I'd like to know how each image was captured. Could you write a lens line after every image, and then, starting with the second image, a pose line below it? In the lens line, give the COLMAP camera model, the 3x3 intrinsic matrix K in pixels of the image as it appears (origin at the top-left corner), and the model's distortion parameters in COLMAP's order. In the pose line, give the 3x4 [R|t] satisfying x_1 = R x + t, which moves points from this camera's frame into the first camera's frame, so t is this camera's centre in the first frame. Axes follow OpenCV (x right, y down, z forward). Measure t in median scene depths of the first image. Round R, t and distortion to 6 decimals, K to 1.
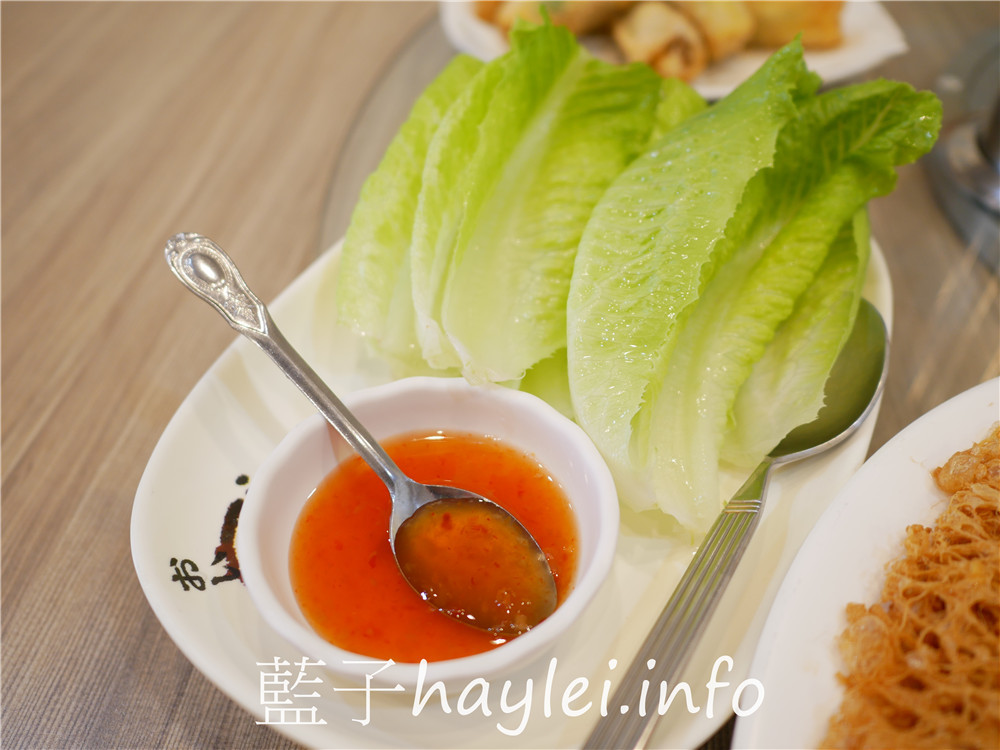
lens RADIAL K [[855.7, 0, 501.3], [0, 855.7, 380.0], [0, 0, 1]] dist [-0.022515, -0.016175]
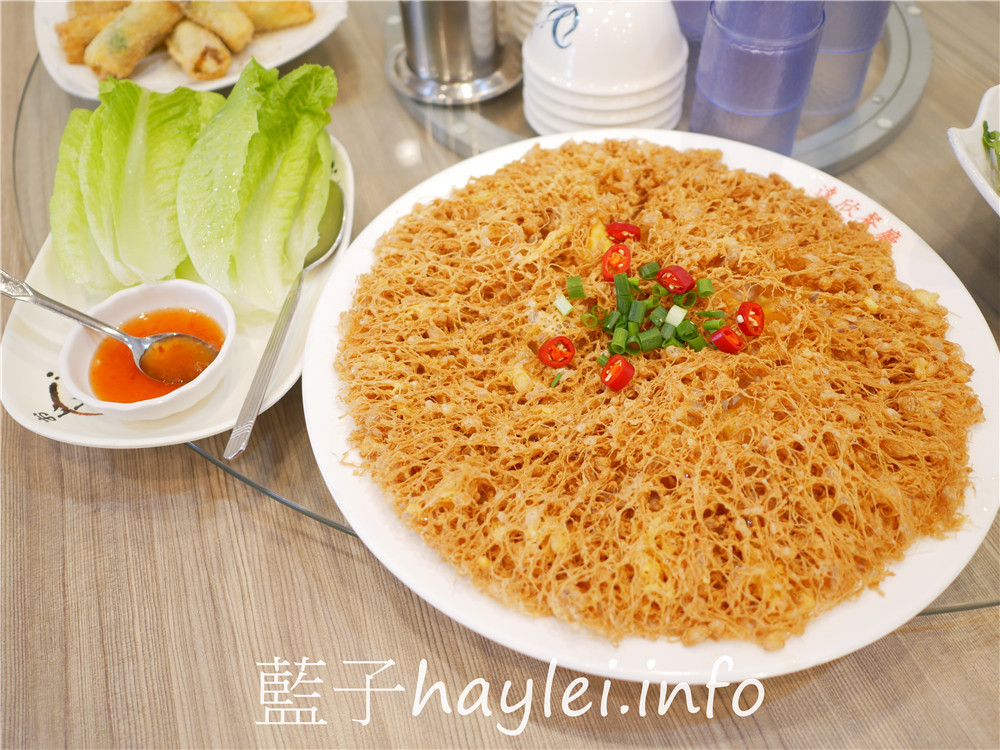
lens RADIAL K [[855.7, 0, 498.8], [0, 855.7, 367.2], [0, 0, 1]] dist [-0.022515, -0.016175]
pose [[0.893197, -0.363829, 0.264251, 0.099033], [0.335892, 0.930541, 0.145846, 0.167140], [-0.298959, -0.041510, 0.953363, -1.139267]]
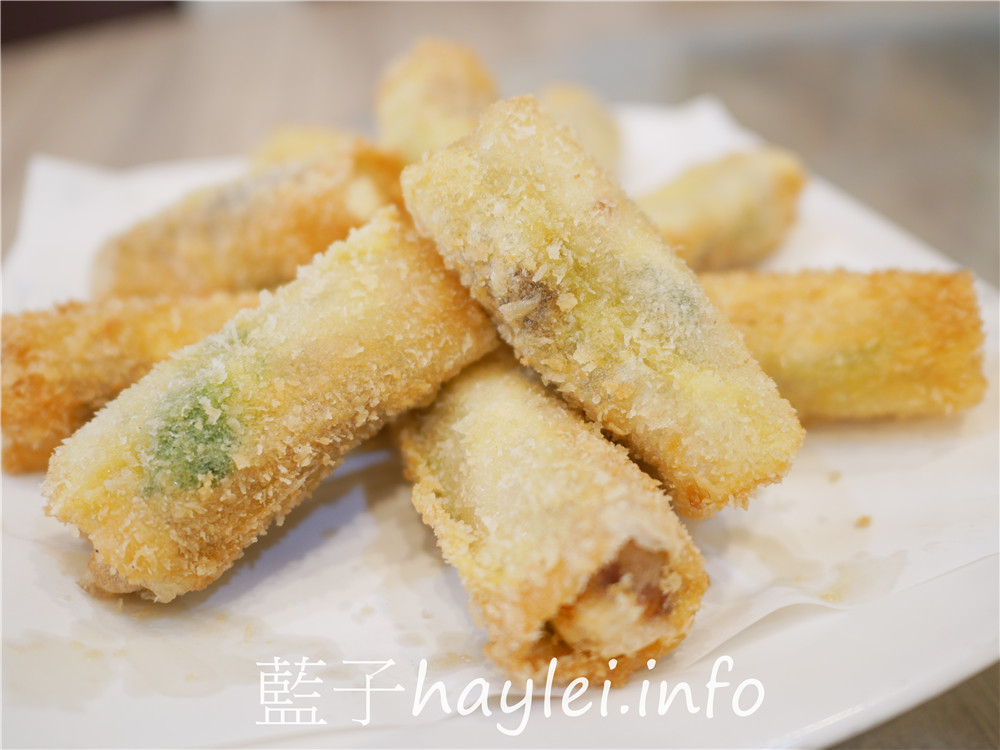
lens RADIAL K [[855.7, 0, 499.1], [0, 855.7, 374.5], [0, 0, 1]] dist [-0.022515, -0.016175]
pose [[0.964655, -0.150300, 0.216449, 0.182361], [0.193249, 0.961917, -0.193314, -0.667828], [-0.179151, 0.228310, 0.956964, 1.150760]]
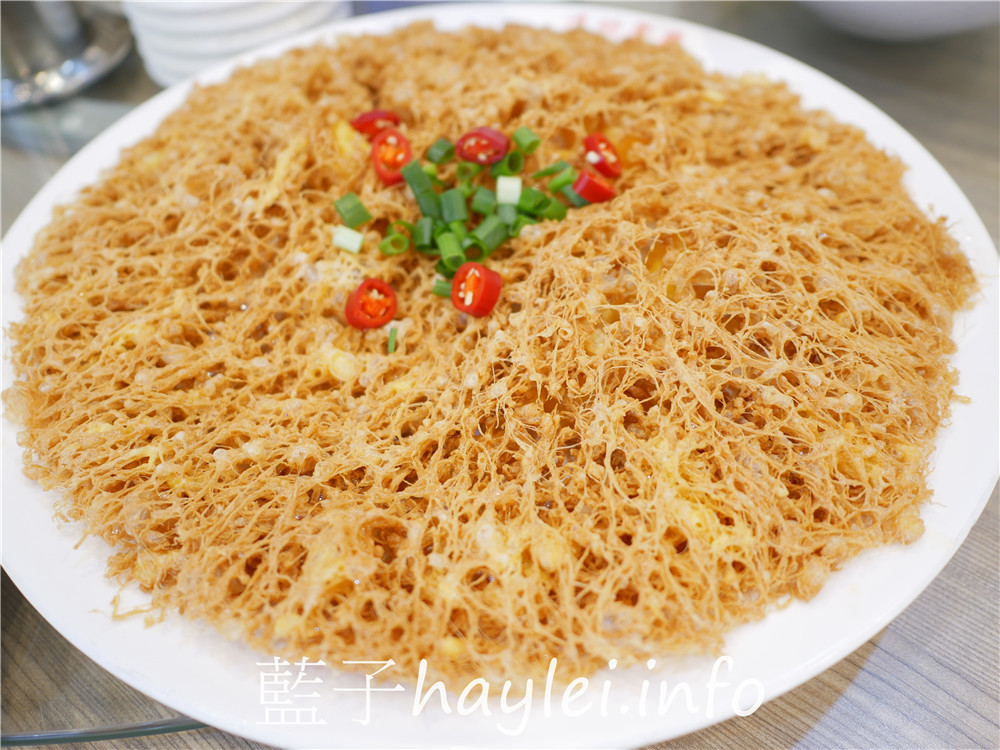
lens RADIAL K [[855.7, 0, 499.3], [0, 855.7, 368.5], [0, 0, 1]] dist [-0.022515, -0.016175]
pose [[0.527713, -0.652204, 0.544196, 0.096894], [0.628721, 0.730703, 0.266050, 0.306587], [-0.571164, 0.201749, 0.795656, -0.453889]]
